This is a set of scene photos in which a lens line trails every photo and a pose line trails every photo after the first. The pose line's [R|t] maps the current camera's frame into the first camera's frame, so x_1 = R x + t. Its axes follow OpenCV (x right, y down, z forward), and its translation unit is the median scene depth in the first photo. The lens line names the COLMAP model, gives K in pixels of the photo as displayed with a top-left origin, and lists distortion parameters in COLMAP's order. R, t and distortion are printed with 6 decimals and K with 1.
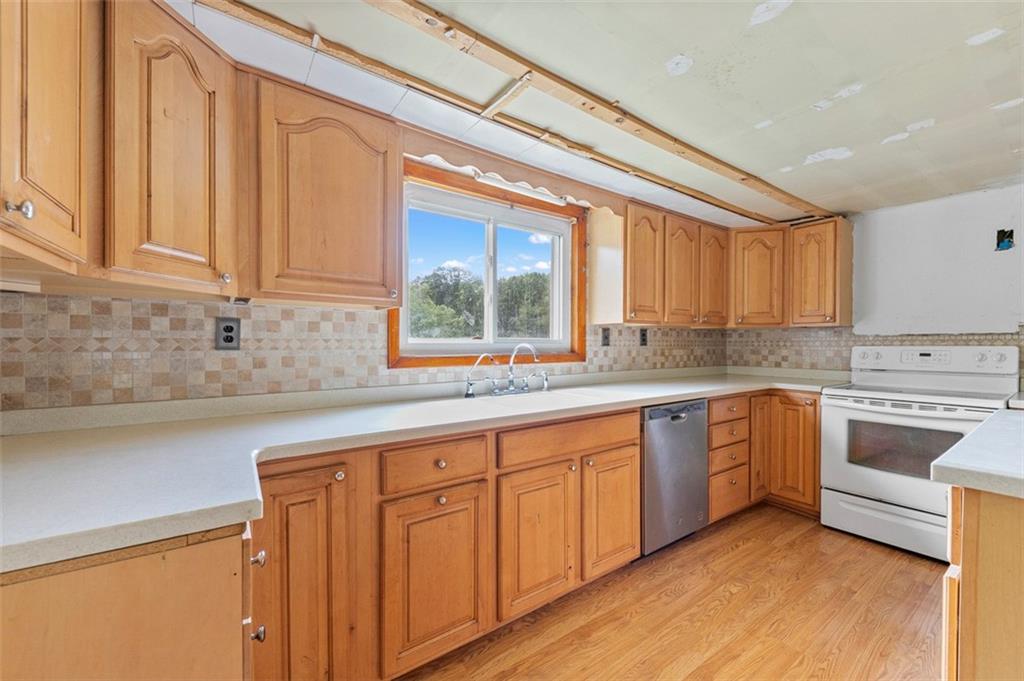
lens RADIAL K [[398.7, 0, 508.6], [0, 398.7, 350.2], [0, 0, 1]] dist [0.003750, -0.000071]
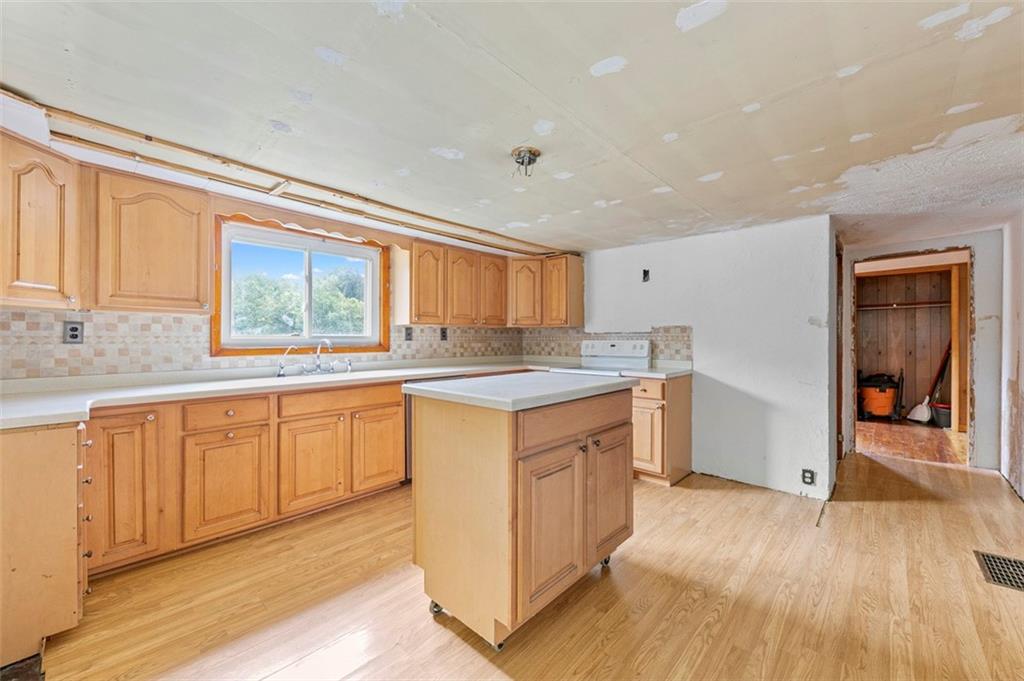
lens RADIAL K [[397.7, 0, 512.0], [0, 397.7, 340.5], [0, 0, 1]] dist [0.014694, -0.007677]
pose [[0.978081, -0.001951, 0.208214, 0.465713], [0.004161, 0.999940, -0.010173, 0.007444], [-0.208182, 0.010817, 0.978030, -0.635075]]
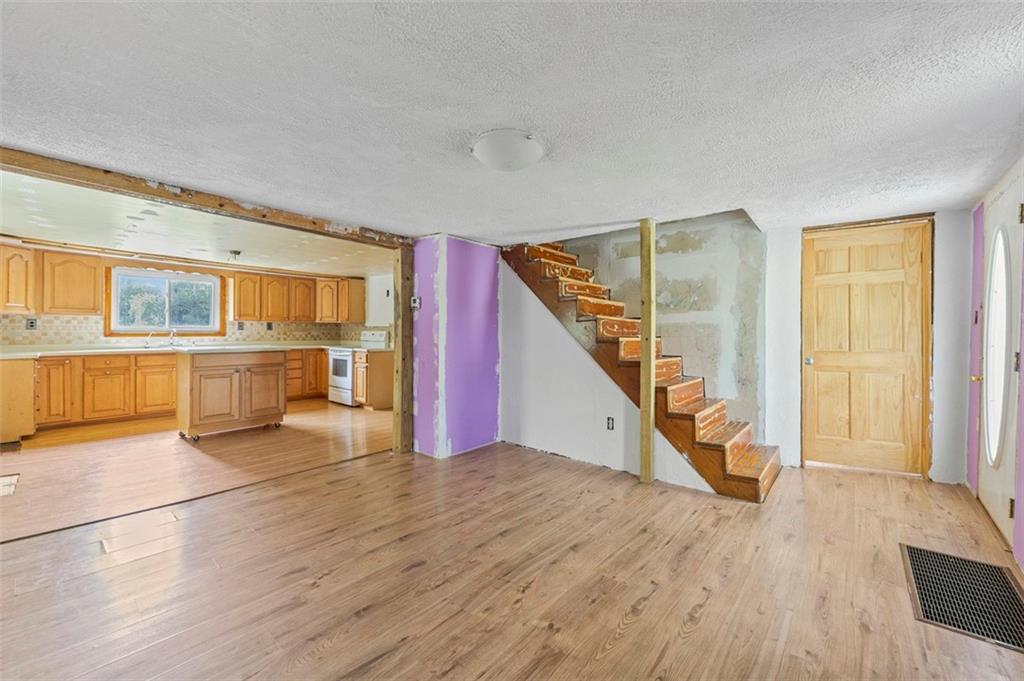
lens RADIAL K [[399.3, 0, 513.6], [0, 399.3, 334.6], [0, 0, 1]] dist [0.017521, -0.007707]
pose [[0.966281, 0.006566, 0.257407, 1.785655], [-0.005657, 0.999975, -0.004273, 0.026768], [-0.257429, 0.002673, 0.966294, -2.528833]]
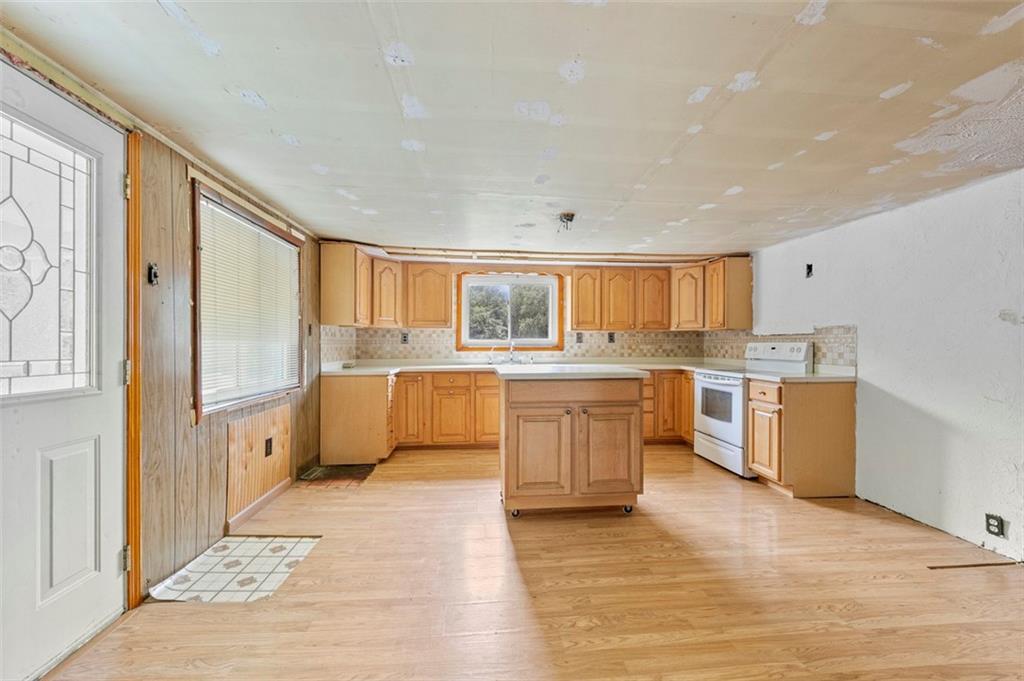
lens RADIAL K [[393.9, 0, 512.4], [0, 393.9, 346.4], [0, 0, 1]] dist [0.001613, -0.000063]
pose [[0.867835, 0.003482, -0.496841, 1.319228], [-0.006521, 0.999969, -0.004382, 0.023746], [0.496810, 0.007042, 0.867831, -1.063338]]
